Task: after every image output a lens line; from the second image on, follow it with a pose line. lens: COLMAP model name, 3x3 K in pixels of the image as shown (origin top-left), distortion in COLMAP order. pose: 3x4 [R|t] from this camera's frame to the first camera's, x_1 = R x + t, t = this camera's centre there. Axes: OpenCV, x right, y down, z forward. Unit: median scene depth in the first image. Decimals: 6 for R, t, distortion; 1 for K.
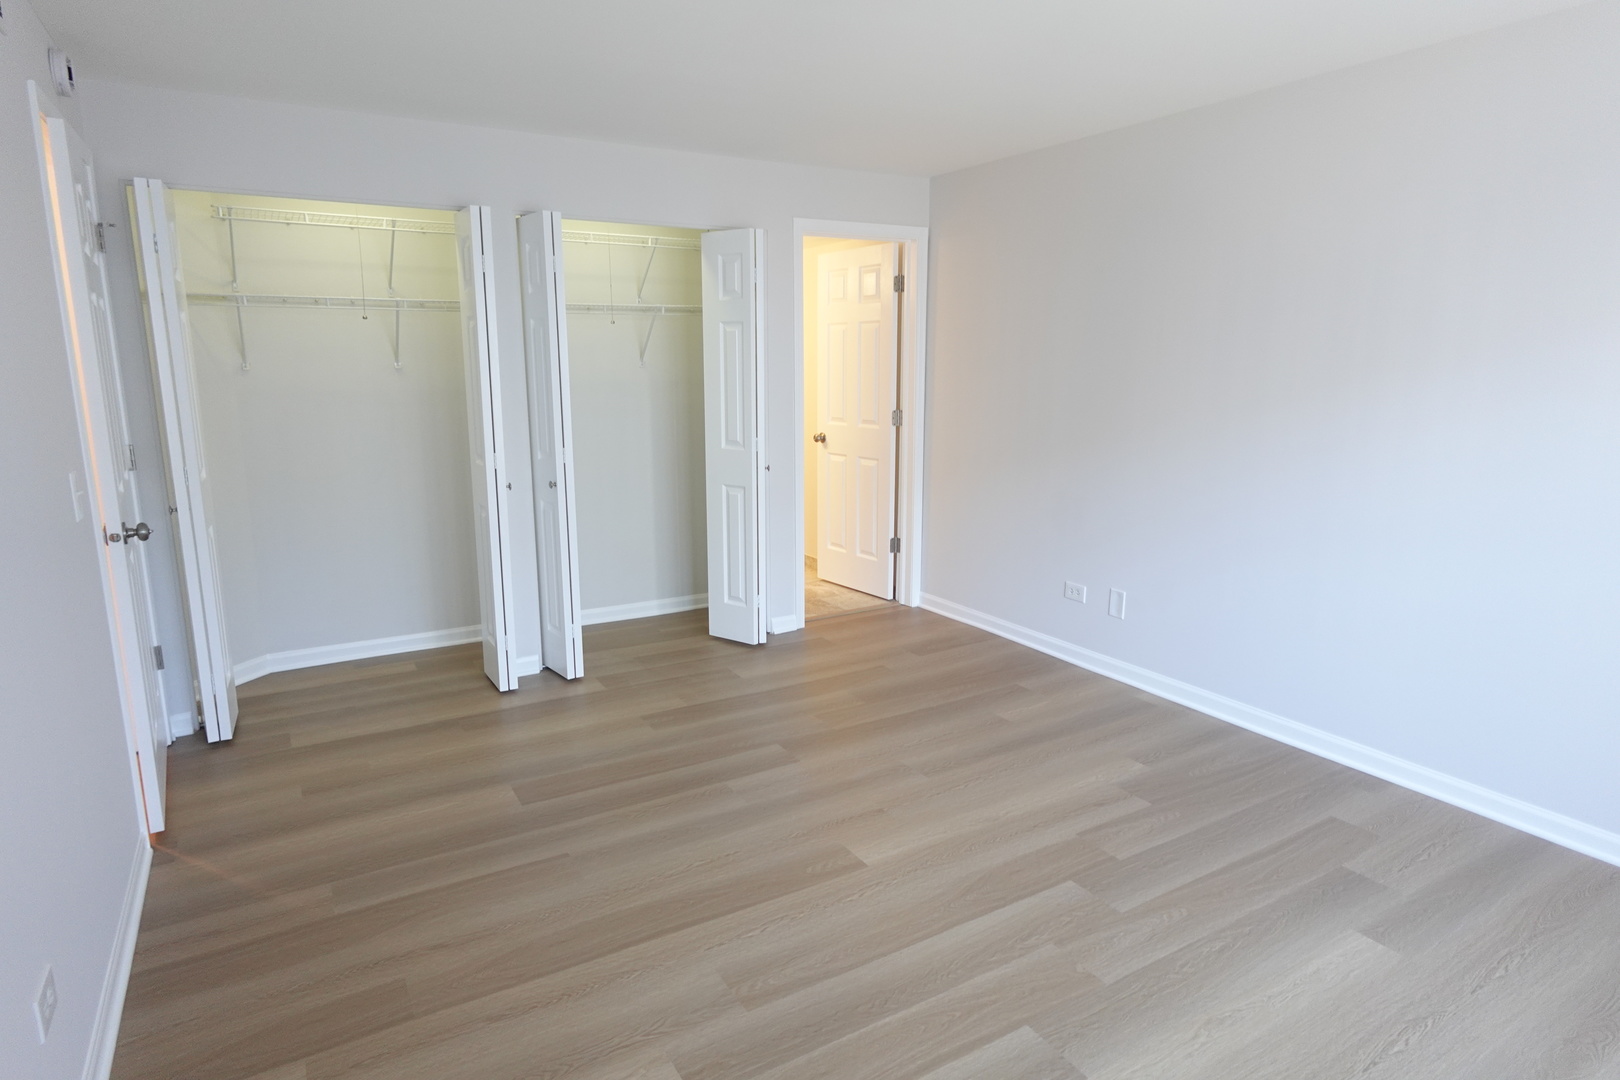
lens RADIAL K [[917.1, 0, 810.7], [0, 917.1, 543.0], [0, 0, 1]] dist [-0.005141, 0.004449]
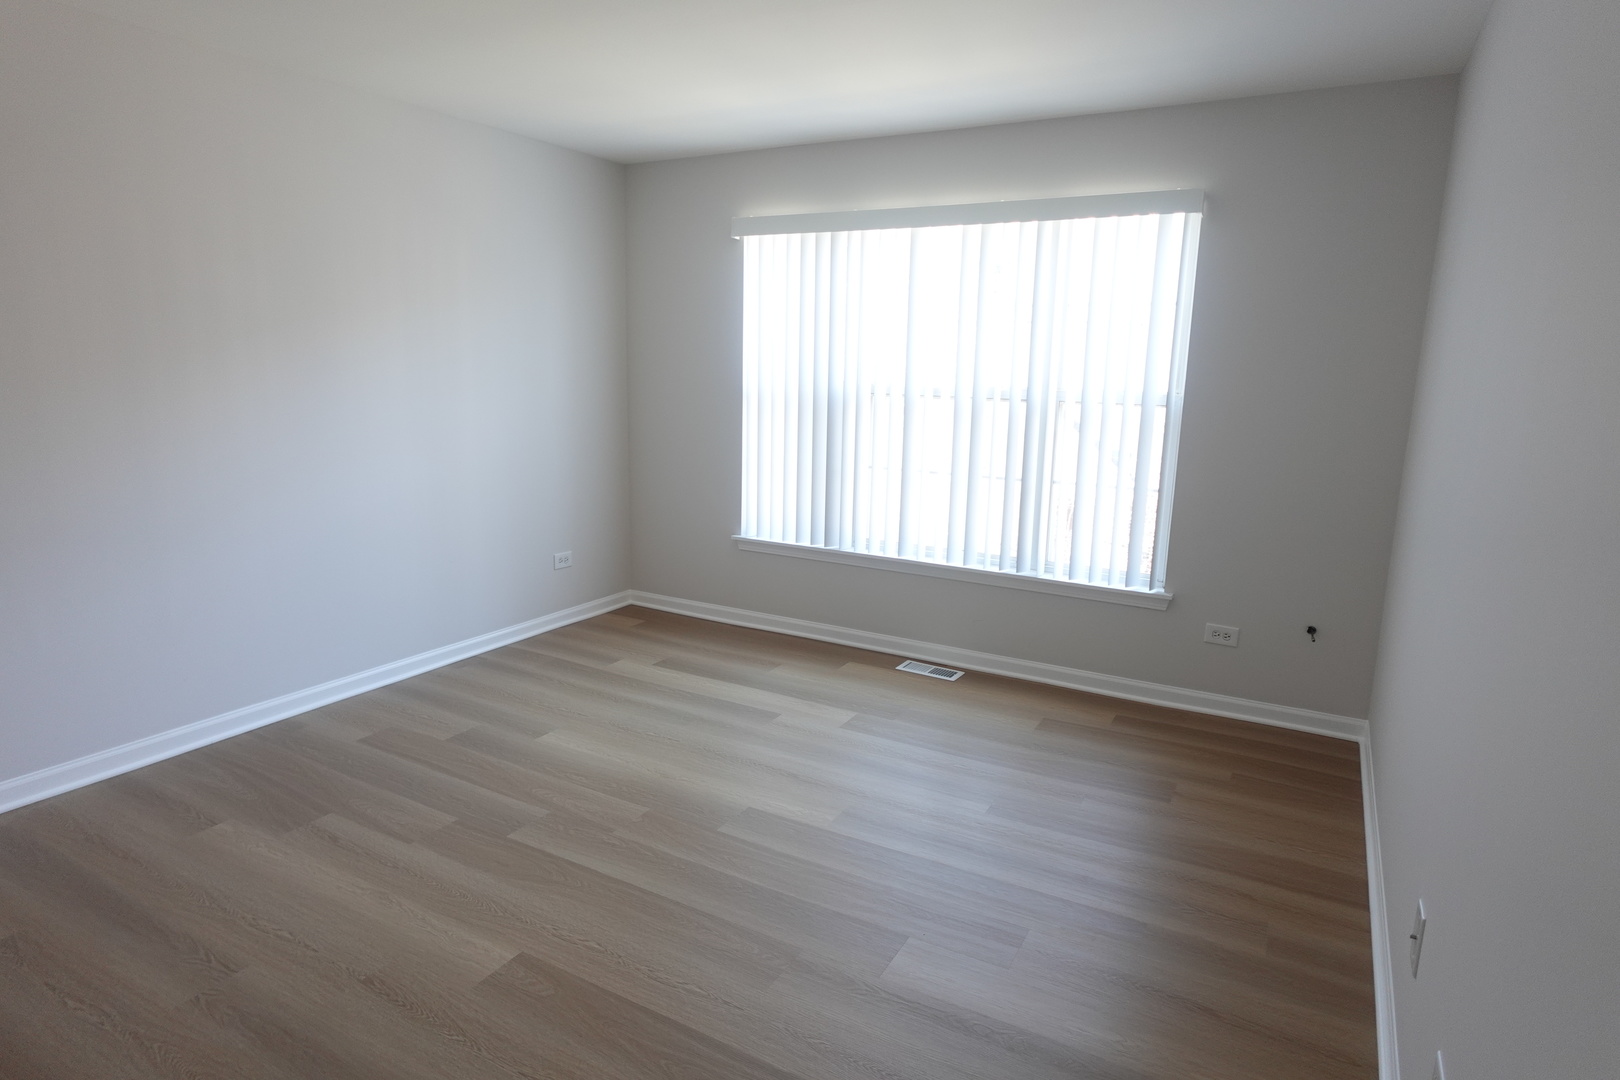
lens RADIAL K [[917.1, 0, 810.7], [0, 917.1, 543.0], [0, 0, 1]] dist [-0.005141, 0.004449]
pose [[-0.492530, -0.178289, 0.851837, -0.593087], [0.154177, 0.945435, 0.287024, -0.163080], [-0.856530, 0.272702, -0.438167, 0.870907]]
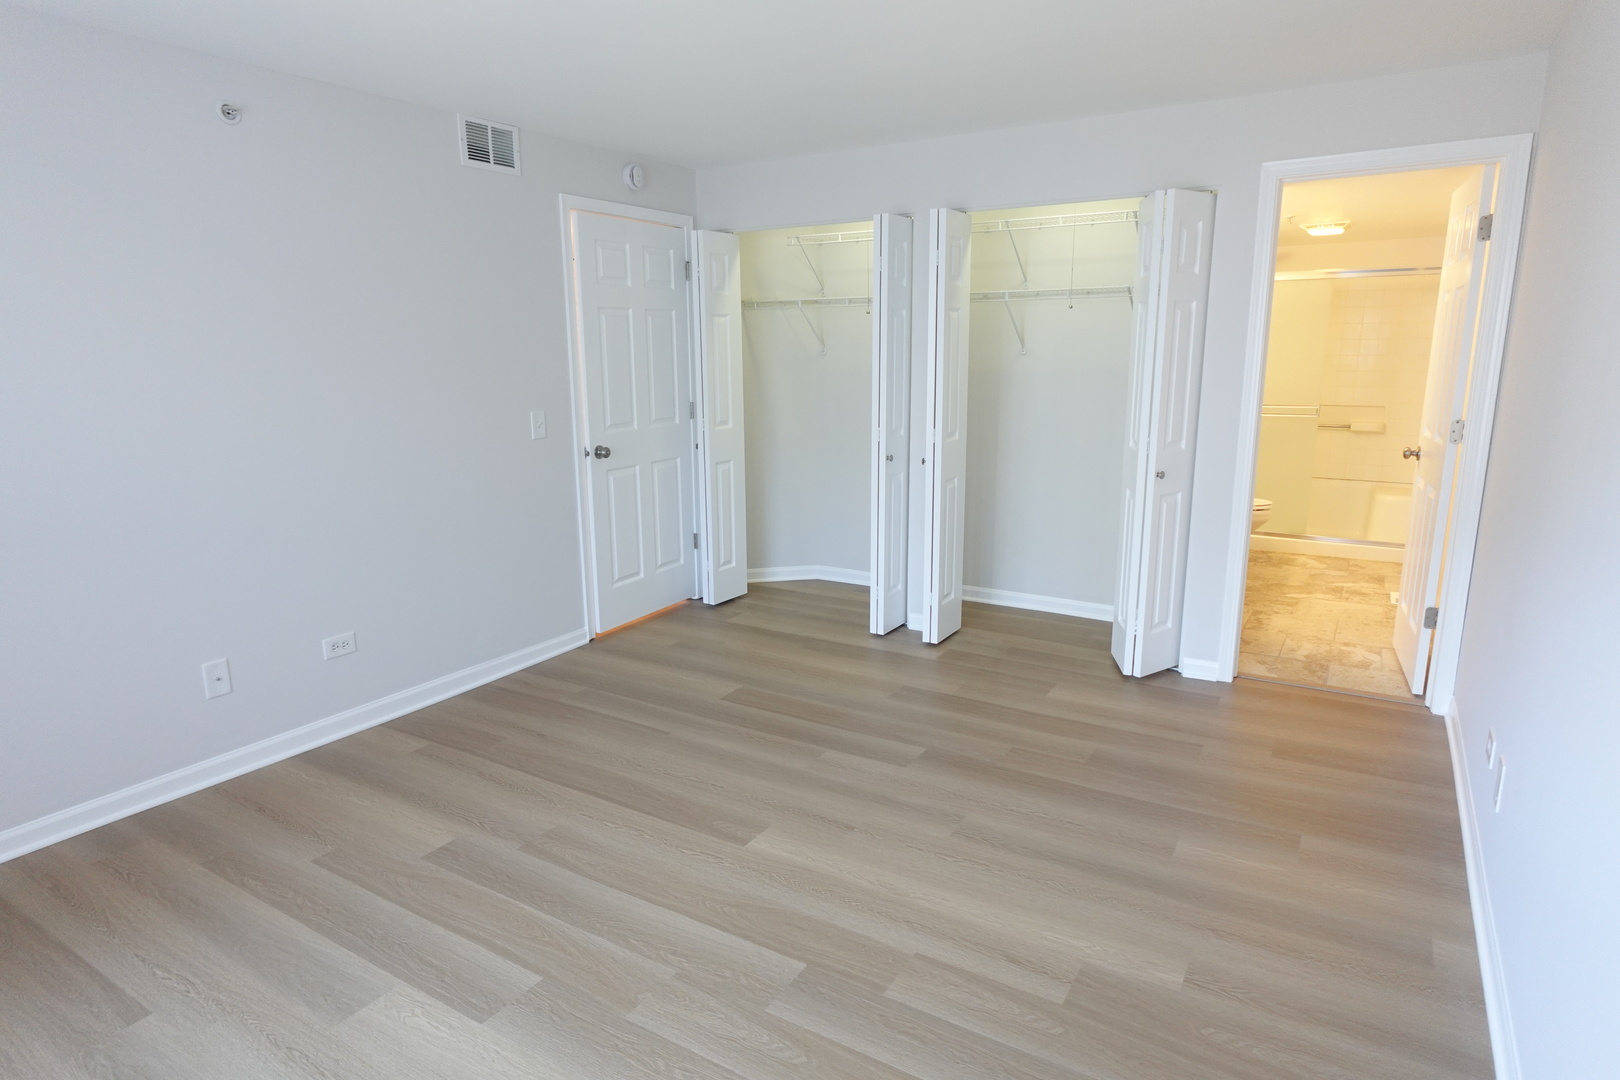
lens RADIAL K [[917.1, 0, 810.7], [0, 917.1, 543.0], [0, 0, 1]] dist [-0.005141, 0.004449]
pose [[0.458787, 0.183557, -0.869380, 0.774970], [-0.165944, 0.978915, 0.119112, -0.094829], [0.872913, 0.089621, 0.479574, 0.456197]]
